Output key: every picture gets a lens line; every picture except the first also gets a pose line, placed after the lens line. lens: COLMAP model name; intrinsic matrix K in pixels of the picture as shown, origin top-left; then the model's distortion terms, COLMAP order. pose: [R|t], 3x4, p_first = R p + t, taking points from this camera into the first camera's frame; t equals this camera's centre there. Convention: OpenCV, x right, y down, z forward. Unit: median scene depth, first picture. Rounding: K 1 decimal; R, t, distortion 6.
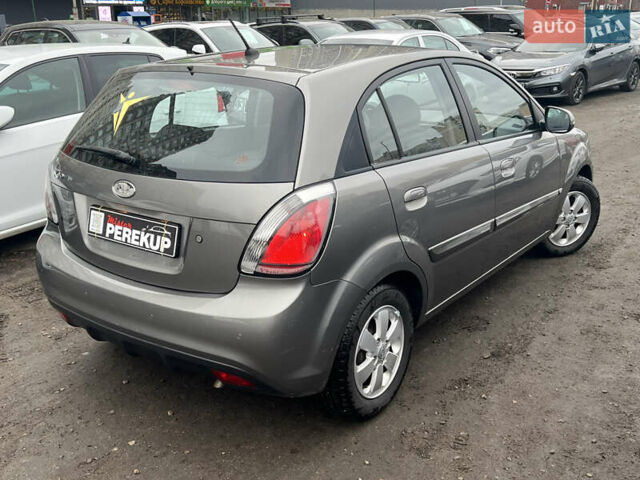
lens RADIAL K [[656.2, 0, 331.1], [0, 656.2, 240.0], [0, 0, 1]] dist [0.103107, -0.172138]
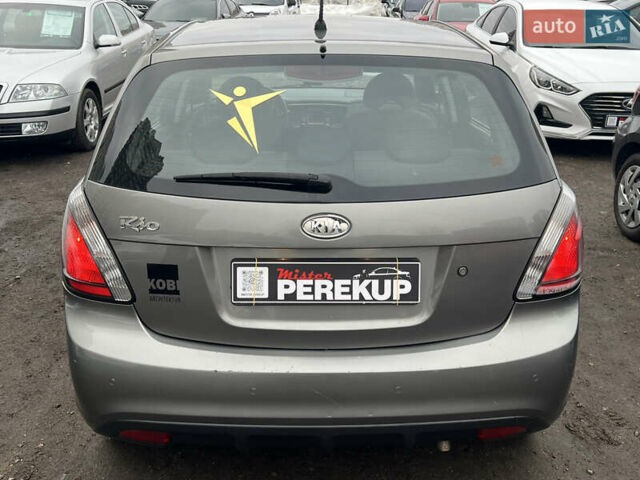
lens RADIAL K [[663.1, 0, 317.3], [0, 663.1, 251.6], [0, 0, 1]] dist [0.220078, -0.409902]
pose [[0.799979, -0.194446, 0.567648, -0.697581], [0.170824, 0.980692, 0.095193, -0.114590], [-0.575198, 0.020815, 0.817750, 0.412364]]
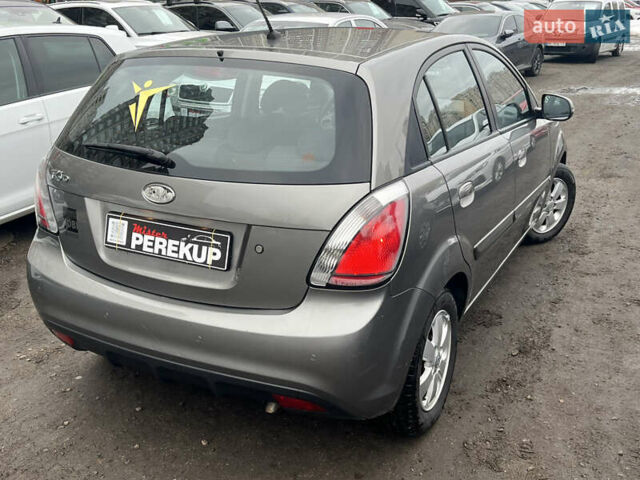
lens RADIAL K [[656.2, 0, 331.1], [0, 656.2, 240.0], [0, 0, 1]] dist [0.103107, -0.172138]
pose [[0.988021, -0.036317, 0.149984, -0.213165], [0.032834, 0.999132, 0.025630, -0.029719], [-0.150785, -0.020398, 0.988356, 0.107162]]
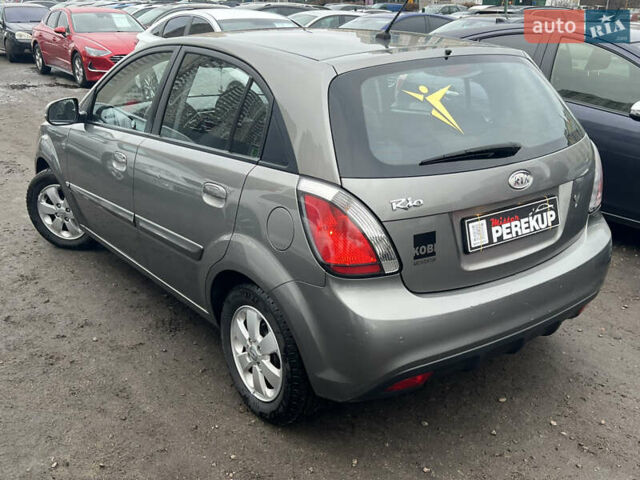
lens RADIAL K [[663.1, 0, 317.3], [0, 663.1, 251.6], [0, 0, 1]] dist [0.220078, -0.409902]
pose [[0.298337, -0.312980, 0.901686, -1.252513], [0.297667, 0.928100, 0.223661, -0.272812], [-0.906857, 0.201675, 0.370051, 0.890506]]
